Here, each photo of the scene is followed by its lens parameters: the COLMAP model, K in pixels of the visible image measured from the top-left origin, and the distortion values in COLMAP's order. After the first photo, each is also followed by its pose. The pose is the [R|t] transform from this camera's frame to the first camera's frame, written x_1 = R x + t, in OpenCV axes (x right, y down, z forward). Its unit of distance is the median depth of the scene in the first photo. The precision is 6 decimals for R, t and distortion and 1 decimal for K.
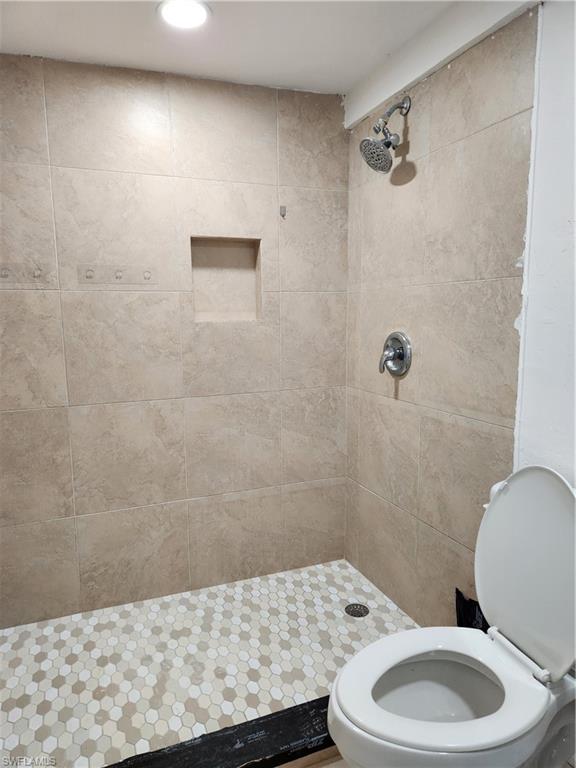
lens RADIAL K [[515.6, 0, 286.2], [0, 515.6, 386.3], [0, 0, 1]] dist [0.056568, -0.043408]
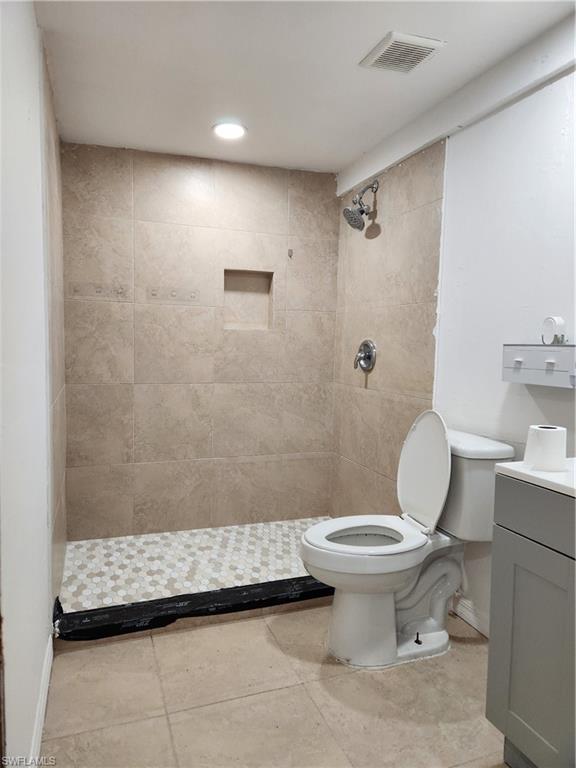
lens RADIAL K [[515.6, 0, 289.1], [0, 515.6, 384.6], [0, 0, 1]] dist [0.056568, -0.043408]
pose [[0.999124, 0.035953, -0.021433, 0.036332], [-0.037201, 0.997444, -0.060999, 0.111467], [0.019185, 0.061743, 0.997908, -0.408194]]
